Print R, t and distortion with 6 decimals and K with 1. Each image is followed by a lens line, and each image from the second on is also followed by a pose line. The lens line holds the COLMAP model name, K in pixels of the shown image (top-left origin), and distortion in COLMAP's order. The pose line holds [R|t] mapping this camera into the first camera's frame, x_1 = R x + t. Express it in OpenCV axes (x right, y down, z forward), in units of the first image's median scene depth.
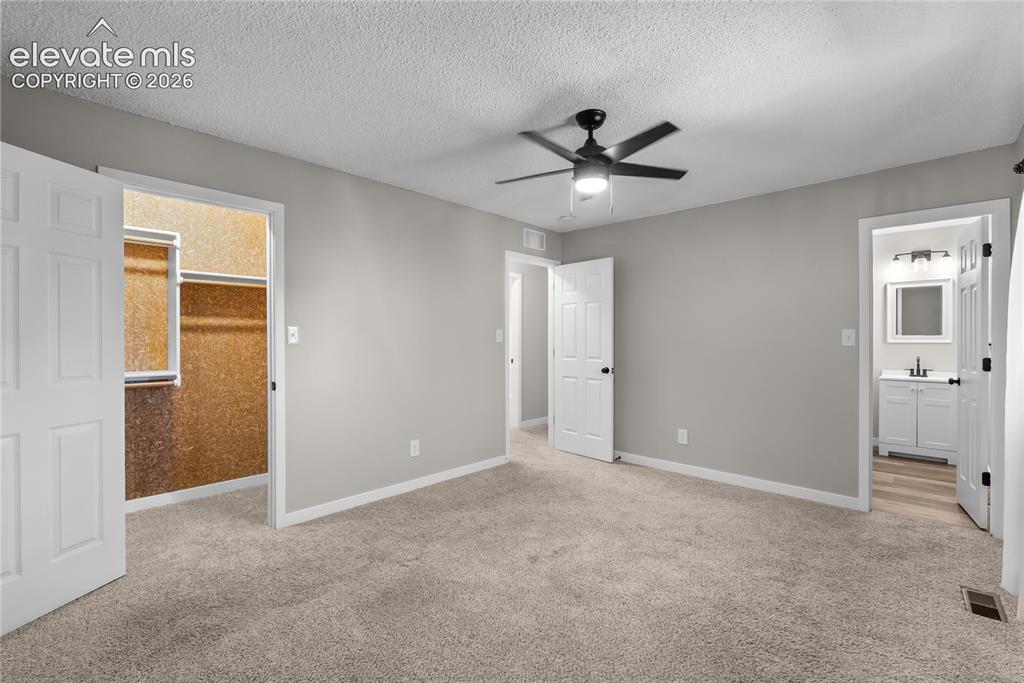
lens RADIAL K [[449.5, 0, 510.9], [0, 449.5, 339.6], [0, 0, 1]] dist [-0.010146, 0.001073]
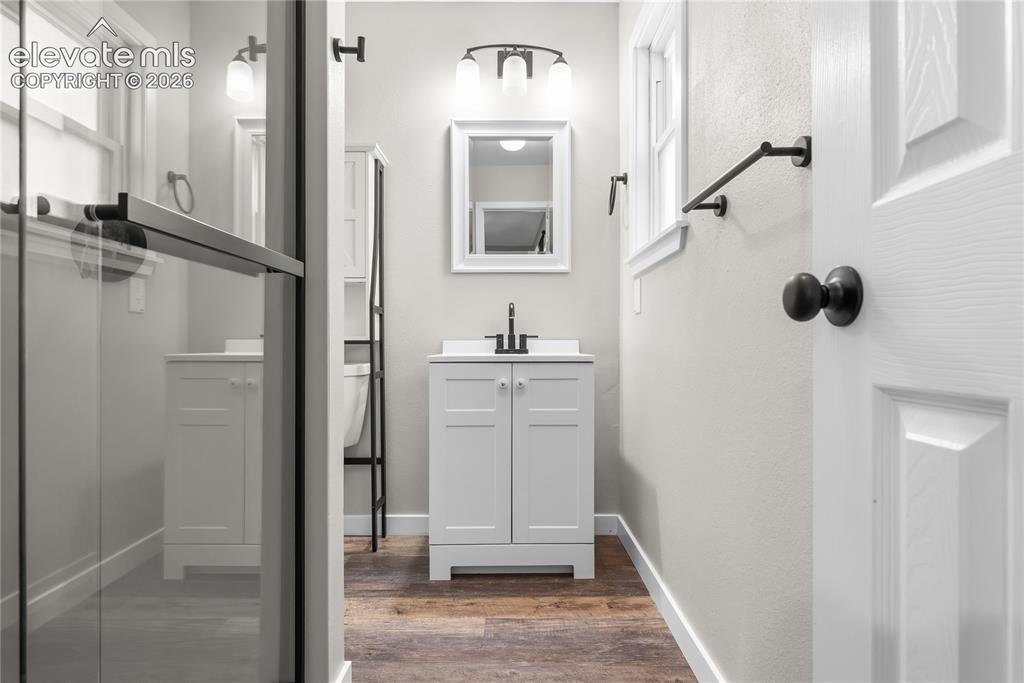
lens RADIAL K [[535.8, 0, 510.7], [0, 535.8, 346.7], [0, 0, 1]] dist [-0.010861, -0.000719]
pose [[0.725826, -0.005887, 0.687853, 0.585571], [0.004805, 0.999982, 0.003489, 0.076187], [-0.687862, 0.000773, 0.725841, 0.655455]]
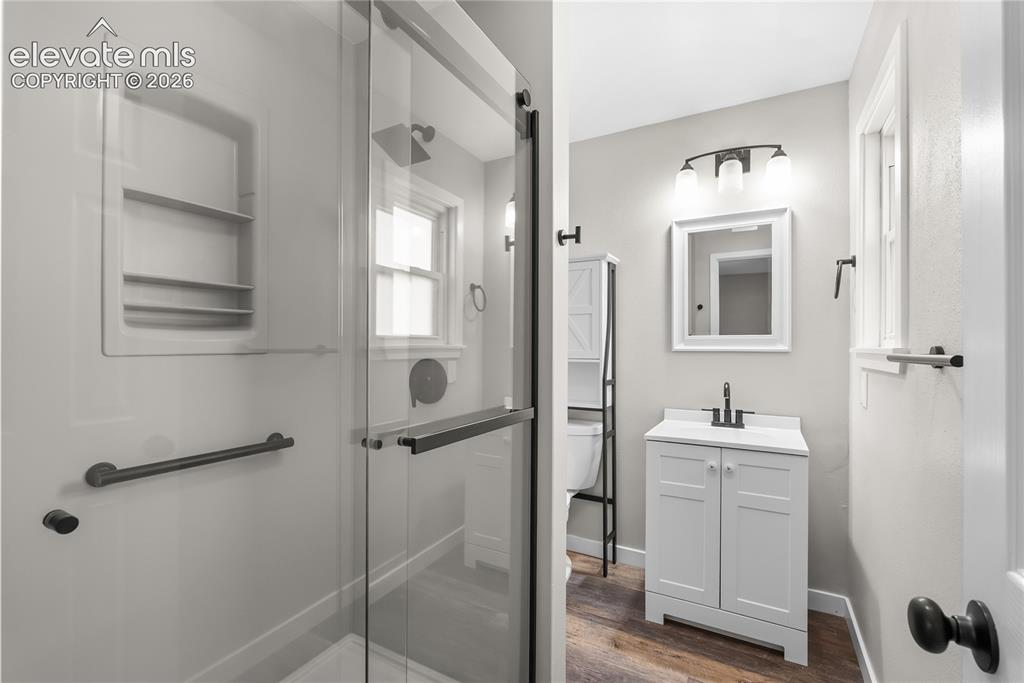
lens RADIAL K [[449.5, 0, 511.6], [0, 449.5, 343.5], [0, 0, 1]] dist [-0.010146, 0.001073]
pose [[0.970267, 0.002138, 0.242029, 0.600505], [-0.000549, 0.999978, -0.006636, 0.002660], [-0.242037, 0.006306, 0.970246, 0.621920]]
